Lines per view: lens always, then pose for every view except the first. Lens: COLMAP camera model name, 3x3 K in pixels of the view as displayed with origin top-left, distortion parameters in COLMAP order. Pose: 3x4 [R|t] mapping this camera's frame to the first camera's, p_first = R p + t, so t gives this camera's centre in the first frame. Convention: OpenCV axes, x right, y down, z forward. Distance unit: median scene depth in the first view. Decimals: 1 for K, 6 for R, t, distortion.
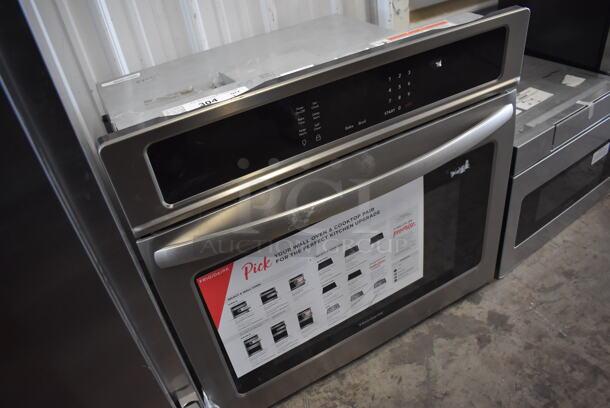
lens RADIAL K [[471.0, 0, 306.8], [0, 471.0, 204.2], [0, 0, 1]] dist [-0.091421, 0.013582]
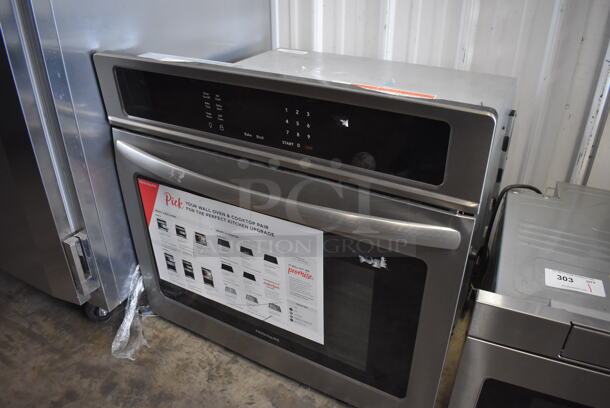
lens RADIAL K [[471.0, 0, 305.5], [0, 471.0, 200.9], [0, 0, 1]] dist [-0.091421, 0.013582]
pose [[0.527771, 0.532864, -0.661448, 0.798284], [-0.549618, 0.807974, 0.212364, -0.286819], [0.647594, 0.251464, 0.719297, 0.293986]]
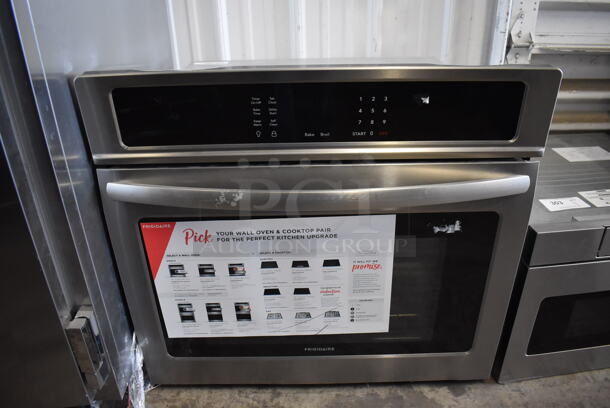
lens RADIAL K [[471.0, 0, 307.1], [0, 471.0, 203.4], [0, 0, 1]] dist [-0.091421, 0.013582]
pose [[0.874340, 0.324811, -0.360592, 0.417741], [-0.358093, 0.933277, -0.027613, 0.003024], [0.327564, 0.153269, 0.932315, 0.066984]]
